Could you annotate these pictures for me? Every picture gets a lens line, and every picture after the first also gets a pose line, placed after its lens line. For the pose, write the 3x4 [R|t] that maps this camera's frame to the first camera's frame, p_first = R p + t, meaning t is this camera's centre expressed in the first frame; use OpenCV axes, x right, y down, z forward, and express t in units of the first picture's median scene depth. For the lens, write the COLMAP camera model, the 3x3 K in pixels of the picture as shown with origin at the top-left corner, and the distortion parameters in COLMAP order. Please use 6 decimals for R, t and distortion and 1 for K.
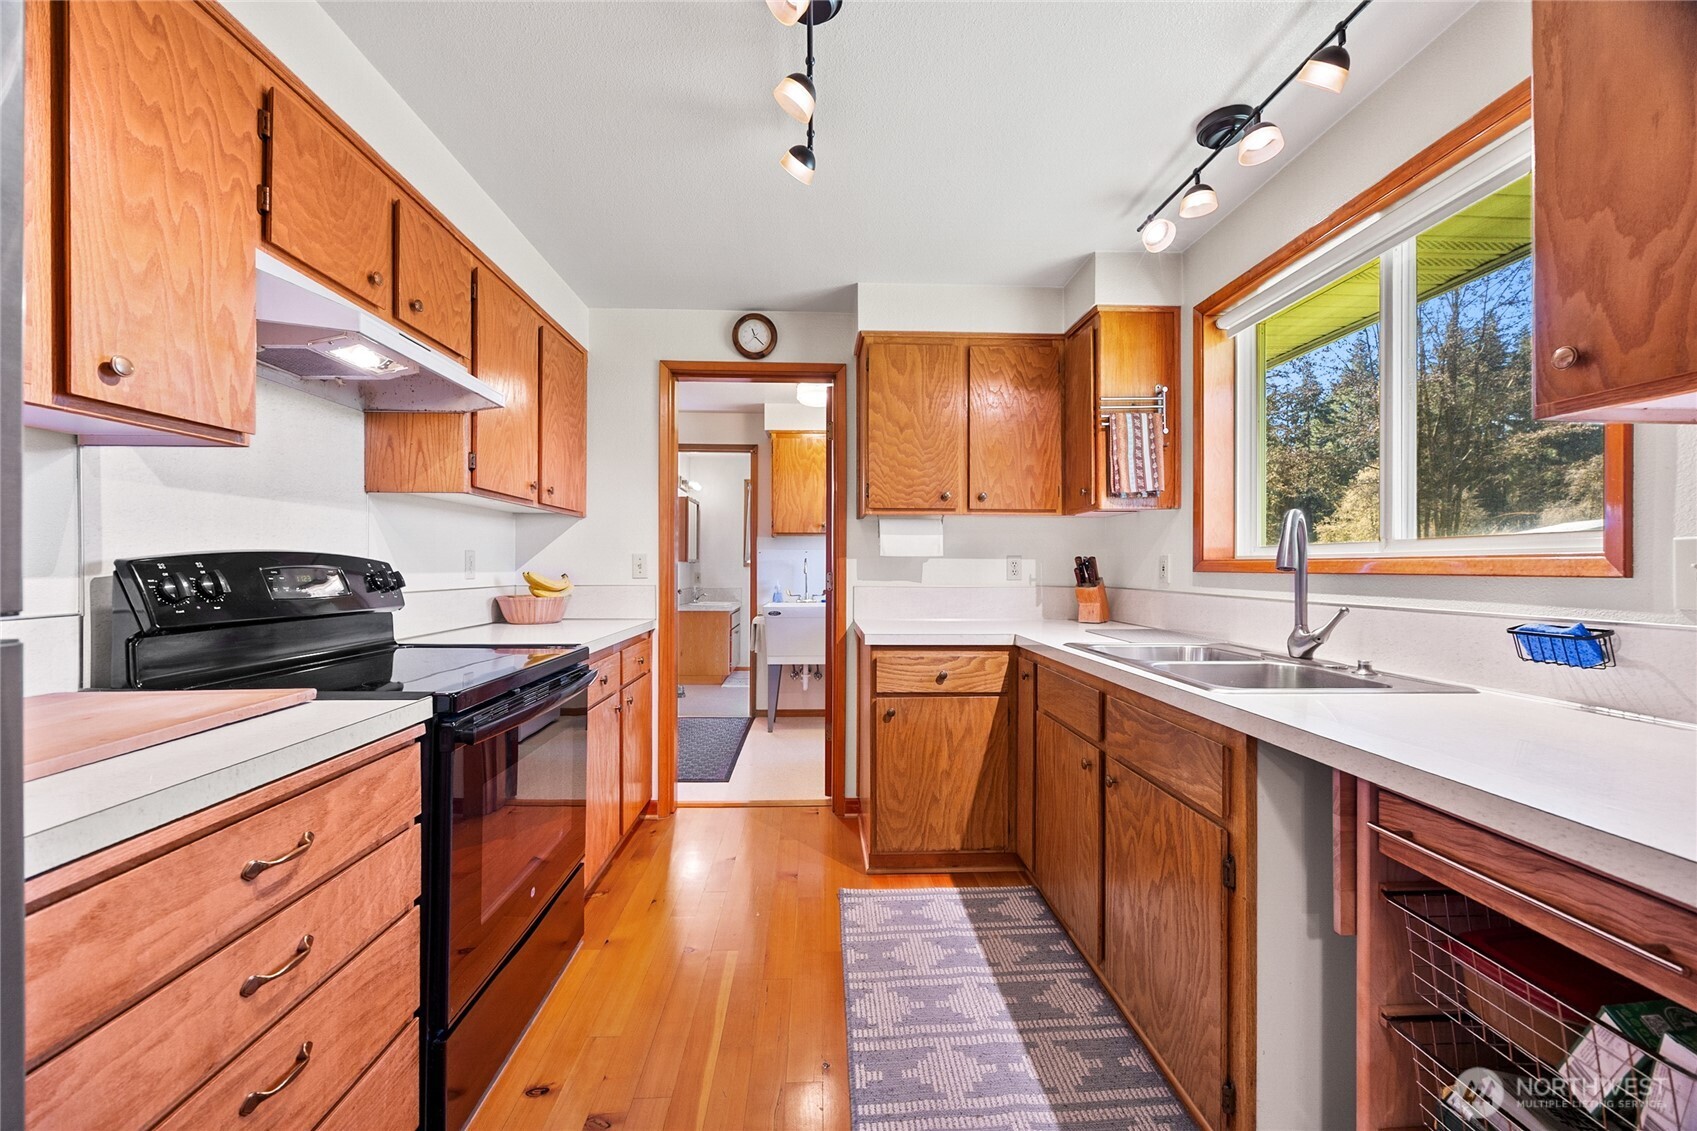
lens RADIAL K [[653.2, 0, 848.7], [0, 653.2, 563.9], [0, 0, 1]] dist [0.001024, -0.000488]
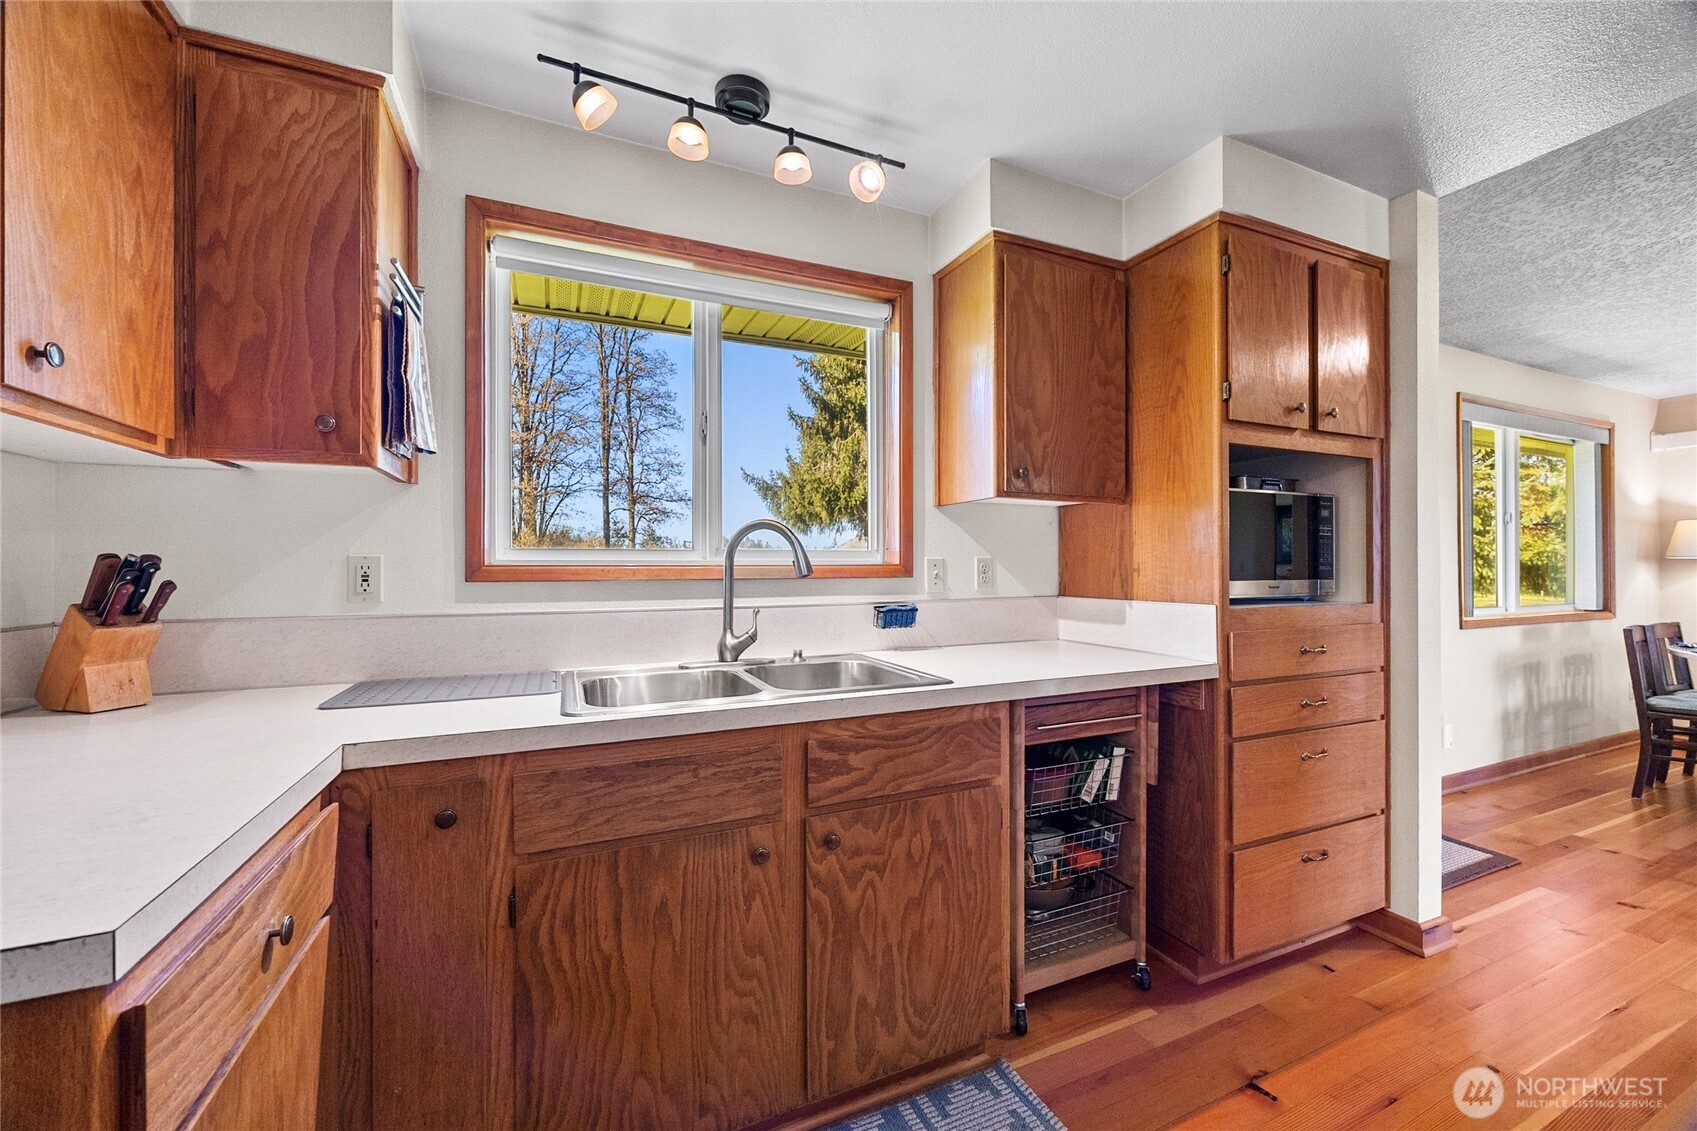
lens RADIAL K [[653.2, 0, 845.2], [0, 653.2, 564.4], [0, 0, 1]] dist [0.001024, -0.000488]
pose [[-0.355537, 0.004266, 0.934652, -0.405846], [0.001181, 0.999991, -0.004115, -0.007311], [-0.934661, -0.000359, -0.355539, 1.414222]]
